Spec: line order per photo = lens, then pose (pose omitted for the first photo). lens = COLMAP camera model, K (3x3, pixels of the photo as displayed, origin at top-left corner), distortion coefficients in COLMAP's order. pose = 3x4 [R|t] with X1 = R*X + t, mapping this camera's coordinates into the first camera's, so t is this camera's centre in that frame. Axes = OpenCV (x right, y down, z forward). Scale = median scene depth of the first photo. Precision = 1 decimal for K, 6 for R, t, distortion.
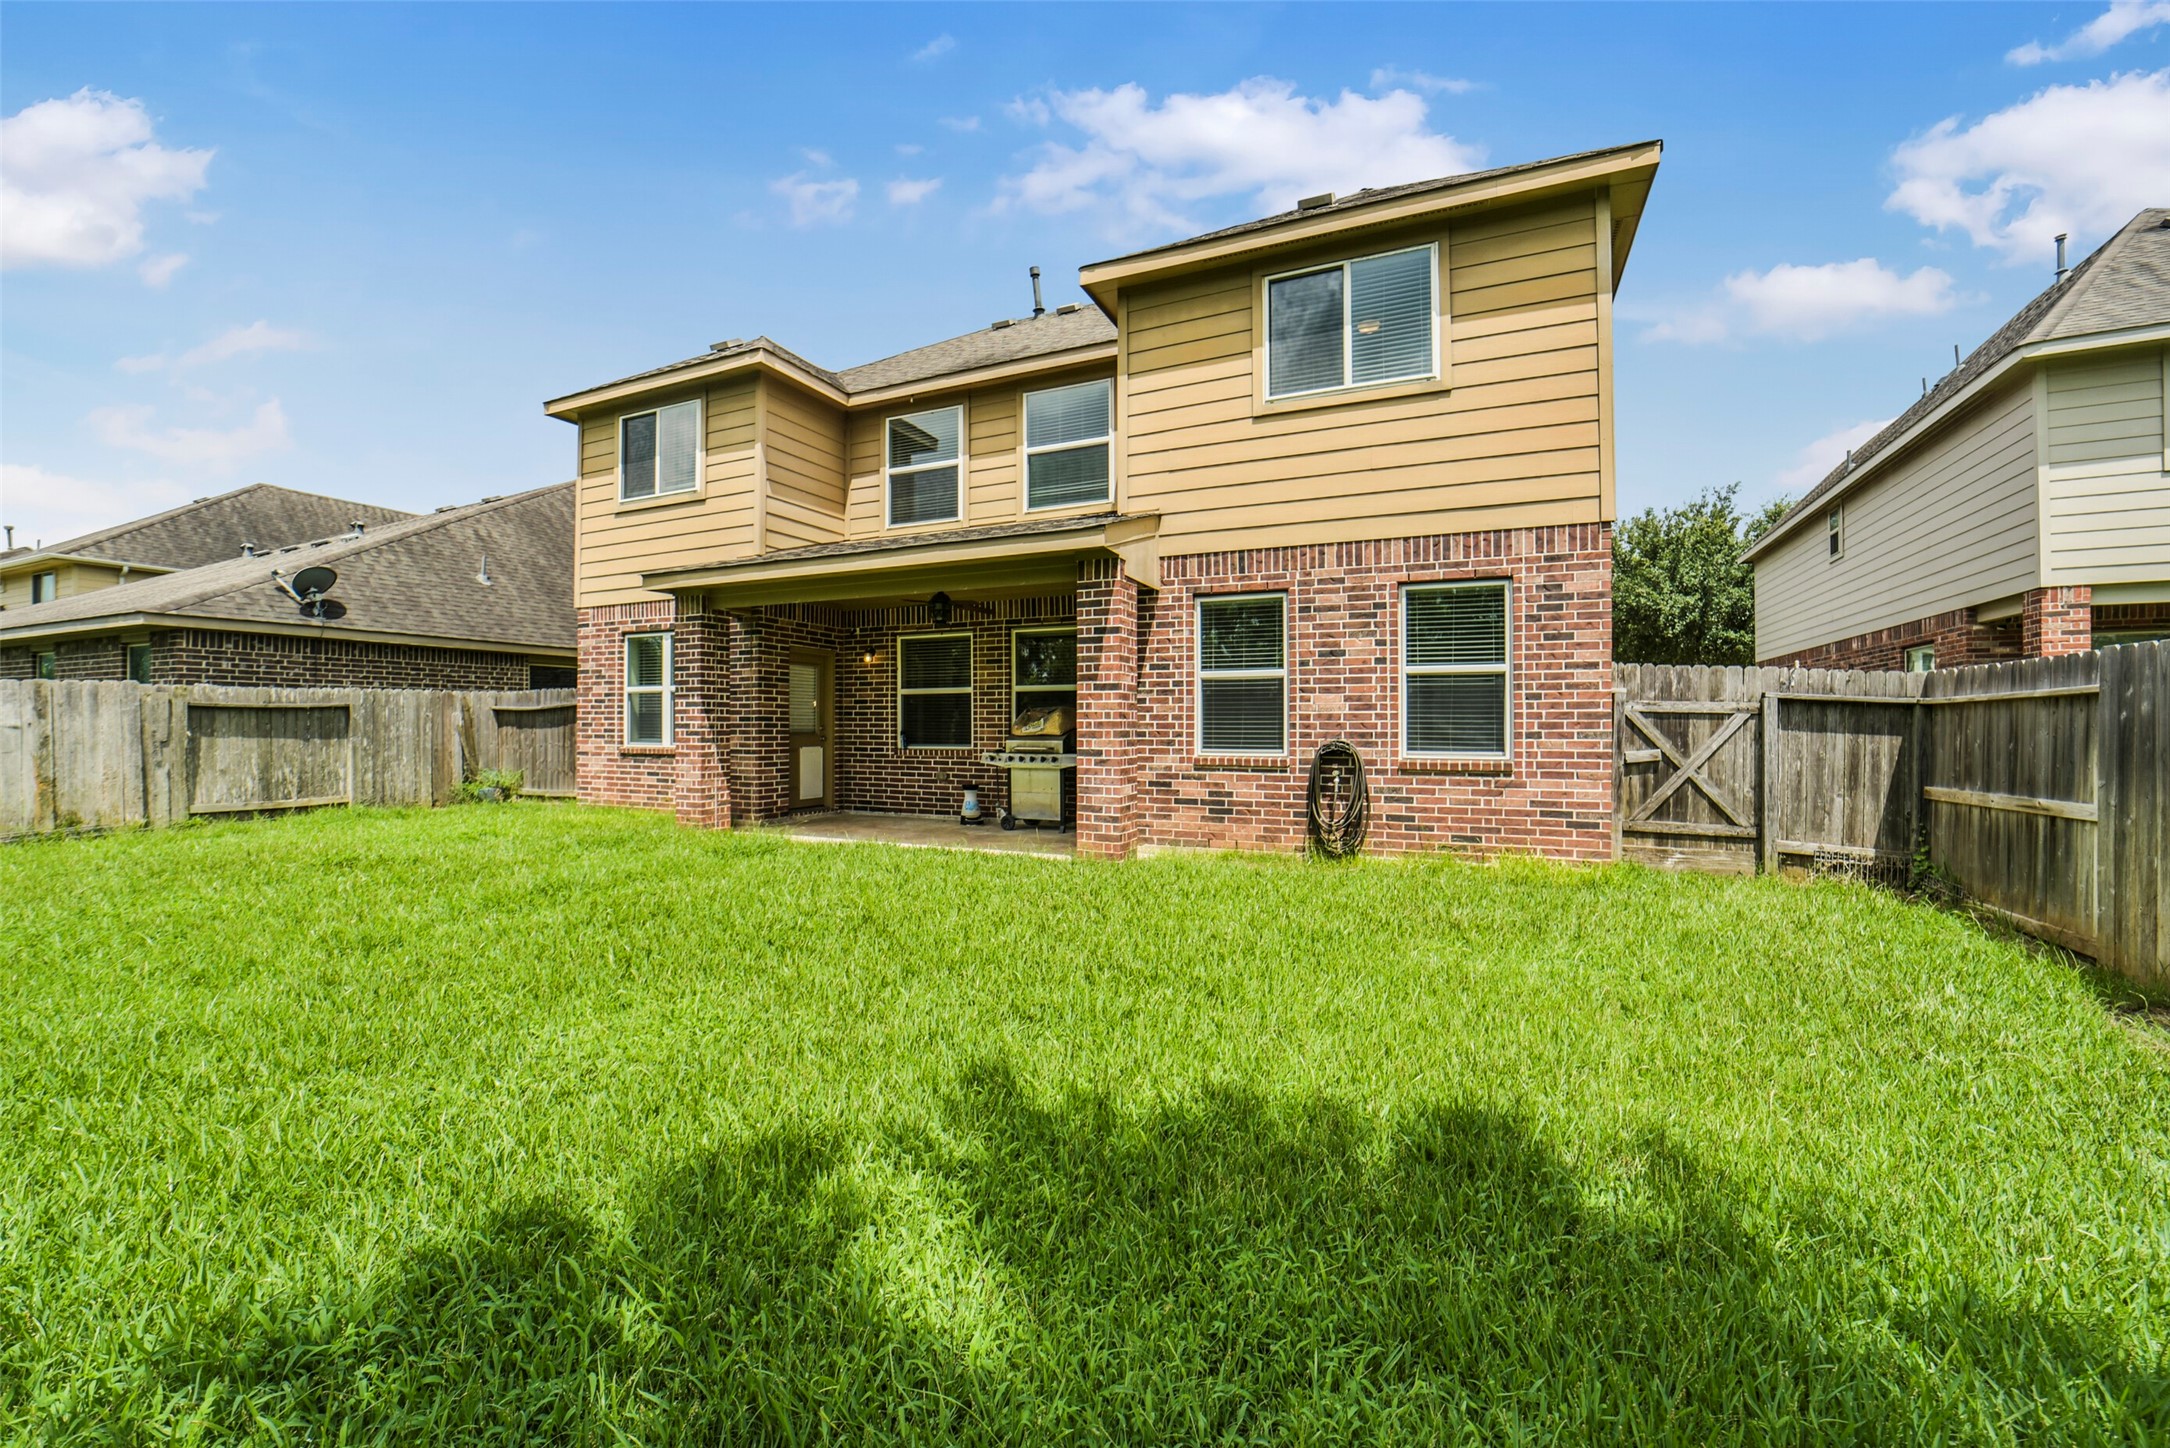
lens RADIAL K [[865.6, 0, 1095.6], [0, 865.6, 714.2], [0, 0, 1]] dist [-0.040886, 0.009861]
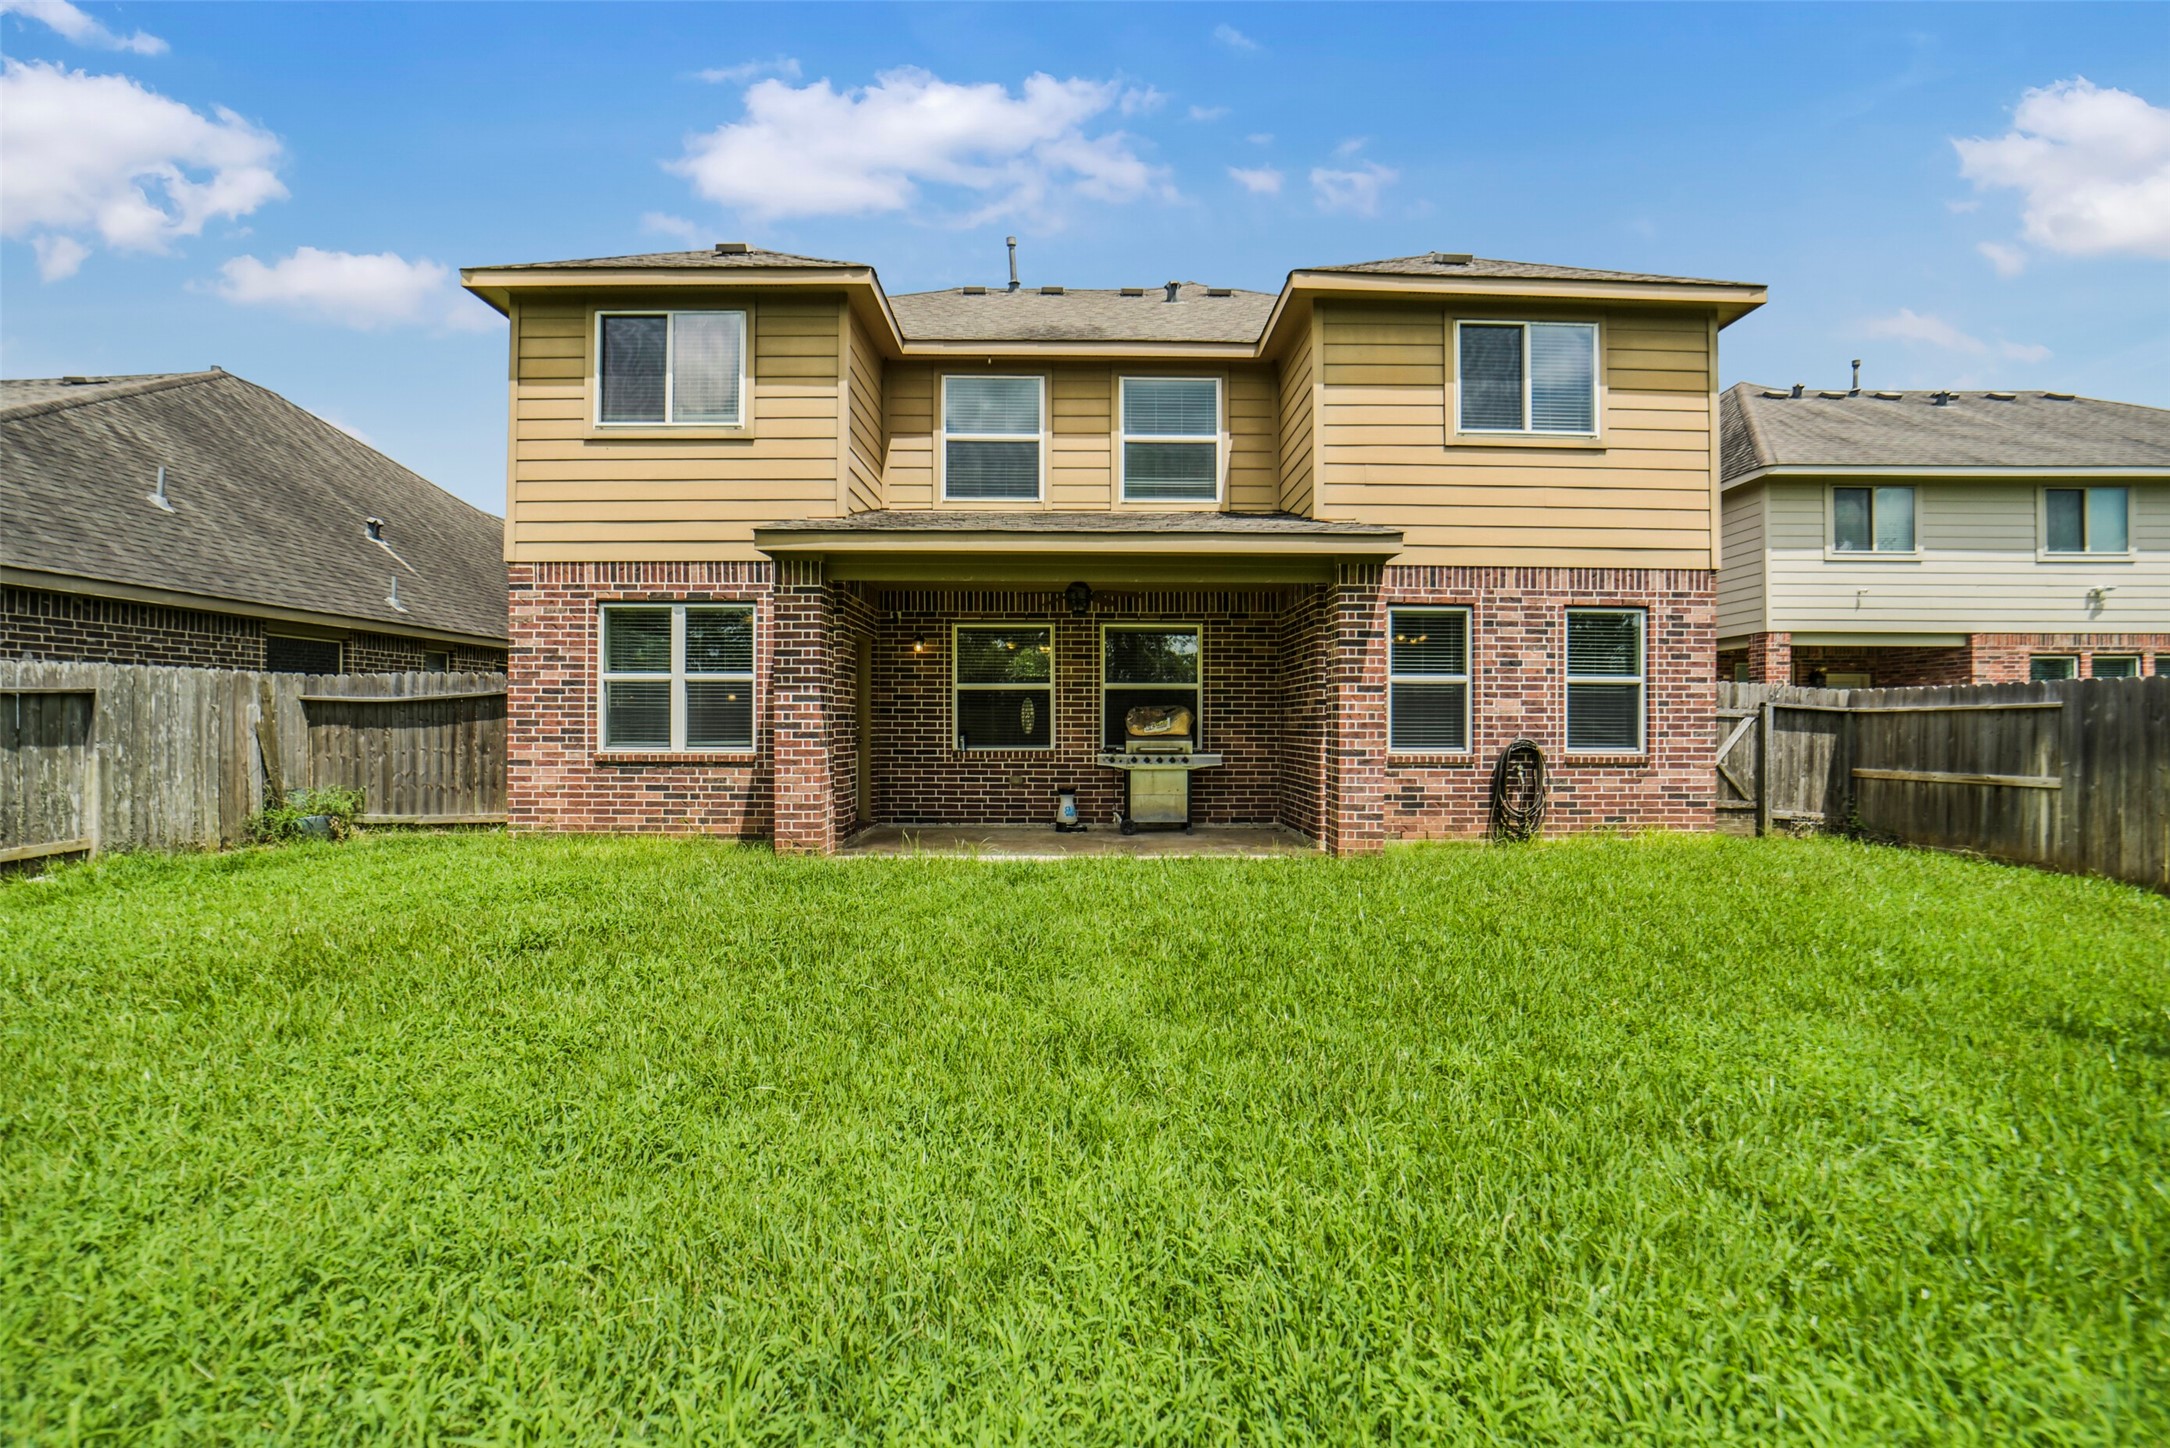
lens RADIAL K [[865.6, 0, 1095.6], [0, 865.6, 714.2], [0, 0, 1]] dist [-0.040886, 0.009861]
pose [[0.903911, 0.006341, 0.427673, -0.699672], [-0.007735, 0.999969, 0.001523, -0.000235], [-0.427650, -0.004685, 0.903932, 0.203113]]
